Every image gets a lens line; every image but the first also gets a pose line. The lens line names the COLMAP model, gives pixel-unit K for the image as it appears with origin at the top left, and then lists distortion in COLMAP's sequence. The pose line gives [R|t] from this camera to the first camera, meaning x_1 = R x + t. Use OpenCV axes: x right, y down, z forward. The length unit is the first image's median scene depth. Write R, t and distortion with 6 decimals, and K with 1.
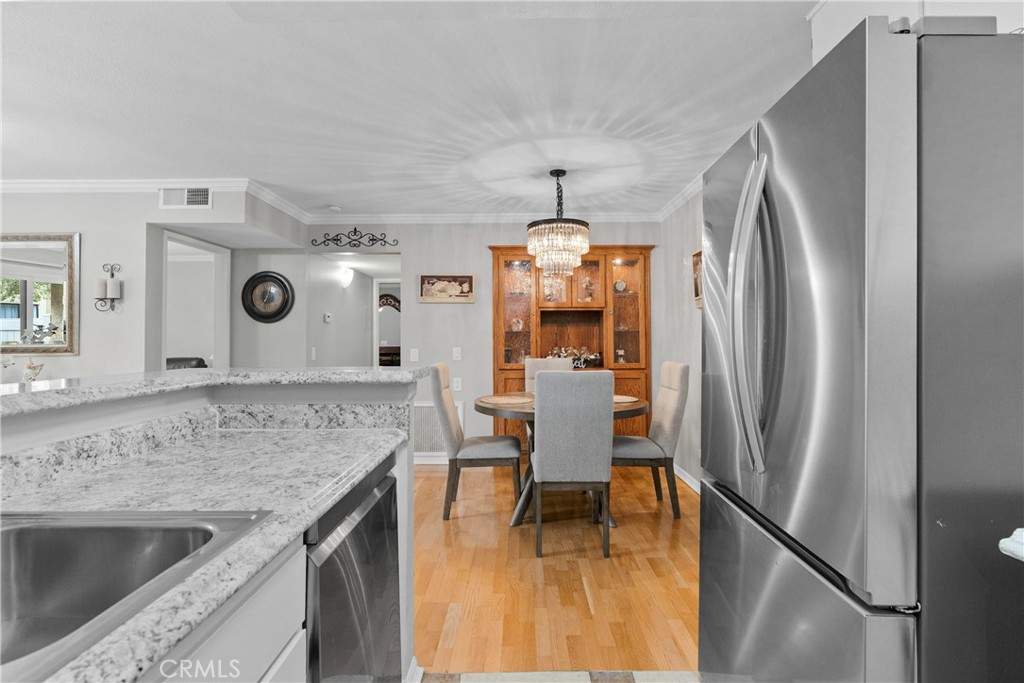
lens RADIAL K [[480.5, 0, 517.3], [0, 480.5, 340.8], [0, 0, 1]] dist [0.000698, 0.000058]
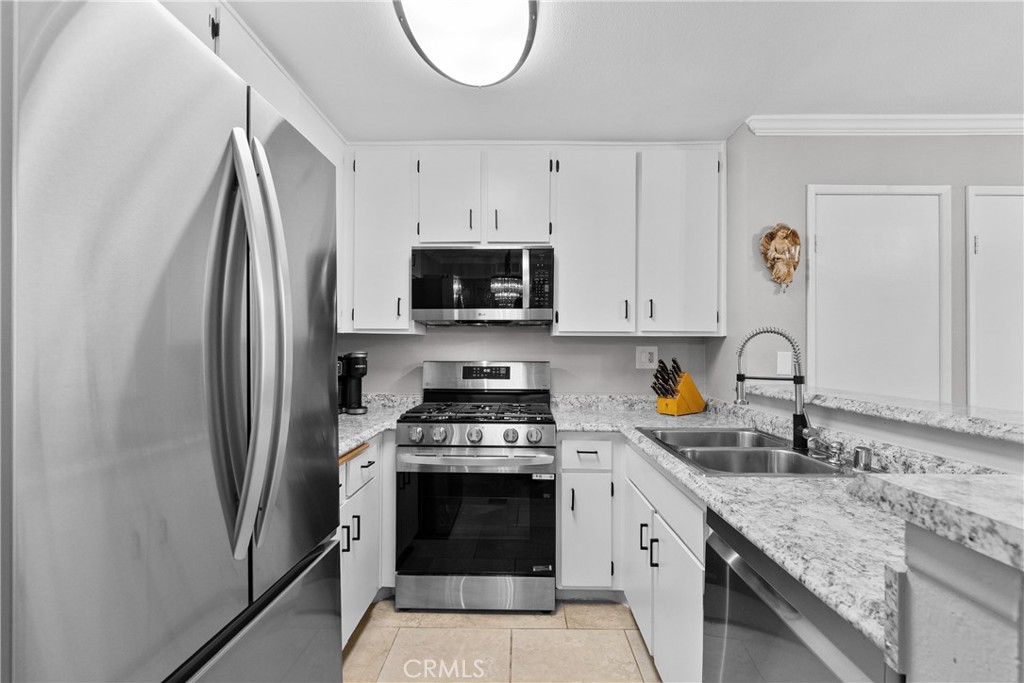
lens RADIAL K [[480.5, 0, 517.3], [0, 480.5, 340.8], [0, 0, 1]] dist [0.000698, 0.000058]
pose [[-0.999993, 0.000618, 0.003596, 0.066810], [0.000577, 0.999935, -0.011382, -0.044713], [-0.003603, -0.011380, -0.999929, 1.548981]]
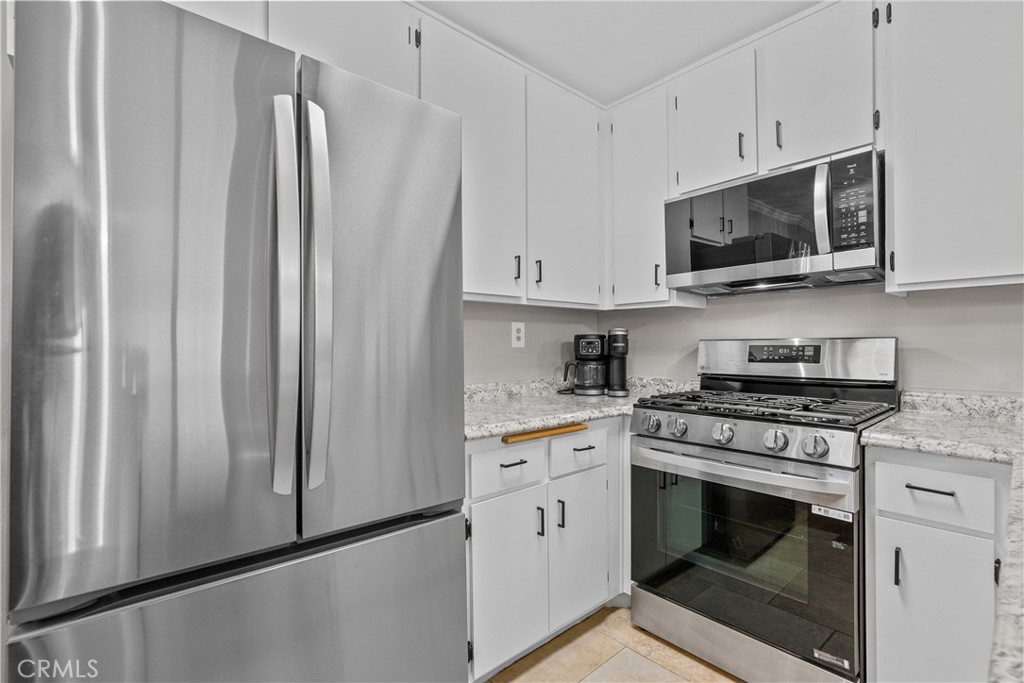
lens RADIAL K [[468.4, 0, 512.0], [0, 468.4, 341.5], [0, 0, 1]] dist [-0.005677, -0.000179]
pose [[-0.669496, 0.015998, 0.742644, -0.278137], [0.009930, 0.999871, -0.012588, 0.033366], [-0.742750, -0.001053, -0.669568, 1.112155]]
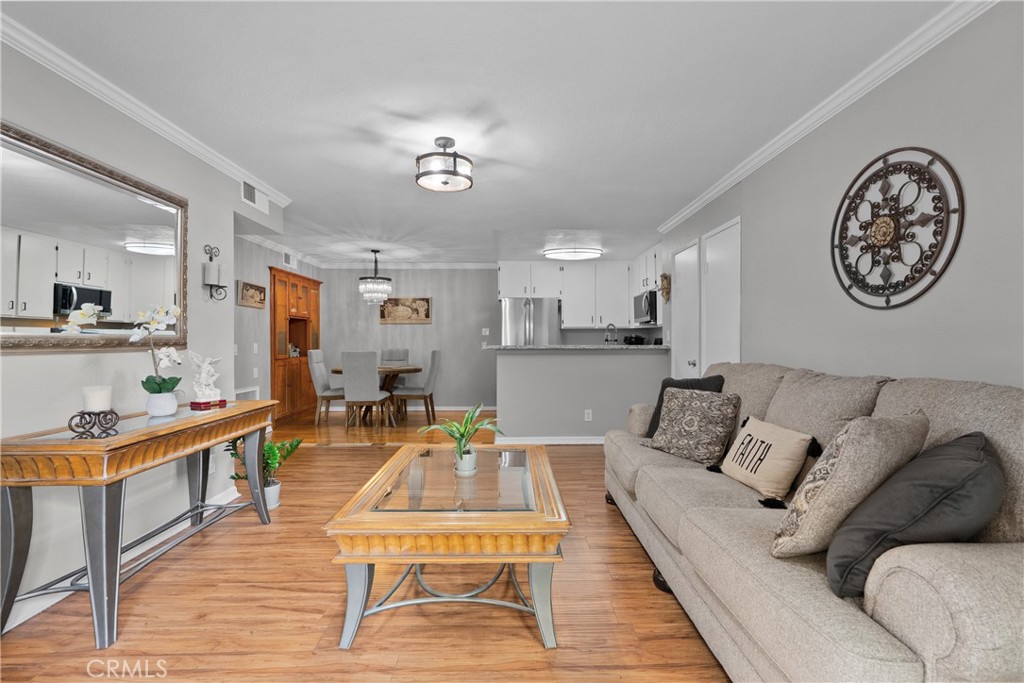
lens RADIAL K [[463.7, 0, 516.7], [0, 463.7, 345.8], [0, 0, 1]] dist [-0.001963, 0.000318]
pose [[-0.023624, -0.006160, 0.999702, -4.232554], [0.007964, 0.999948, 0.006349, 0.055860], [-0.999689, 0.008112, -0.023573, 1.133312]]
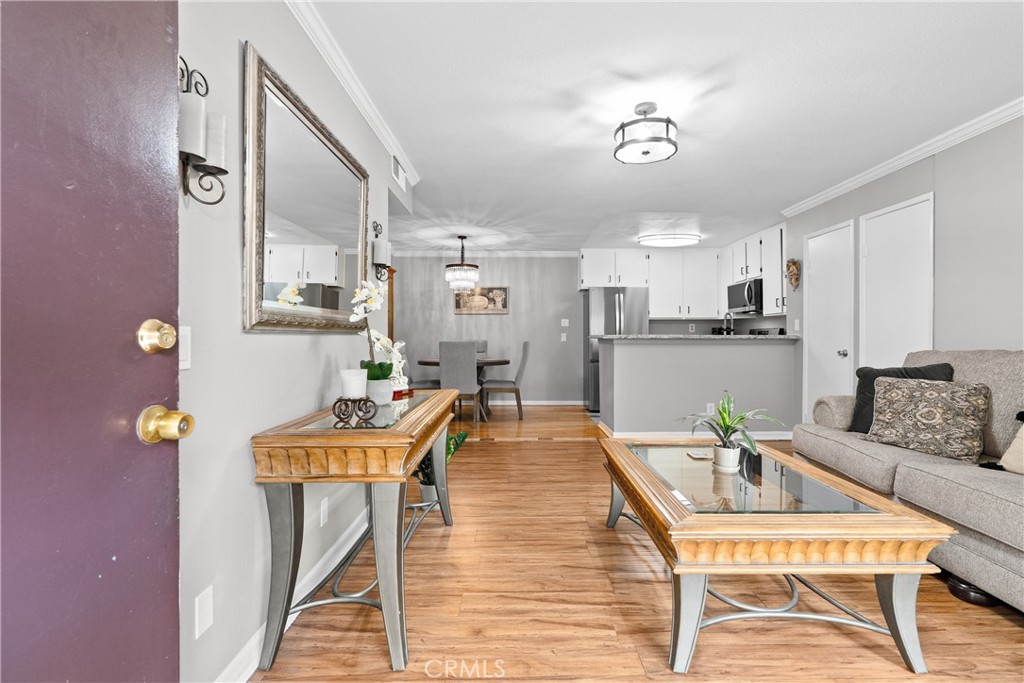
lens RADIAL K [[472.3, 0, 521.5], [0, 472.3, 338.1], [0, 0, 1]] dist [-0.003915, 0.000090]
pose [[-0.015483, 0.000469, 0.999880, -4.081094], [0.006391, 0.999980, -0.000370, 0.093169], [-0.999860, 0.006384, -0.015486, 1.898011]]
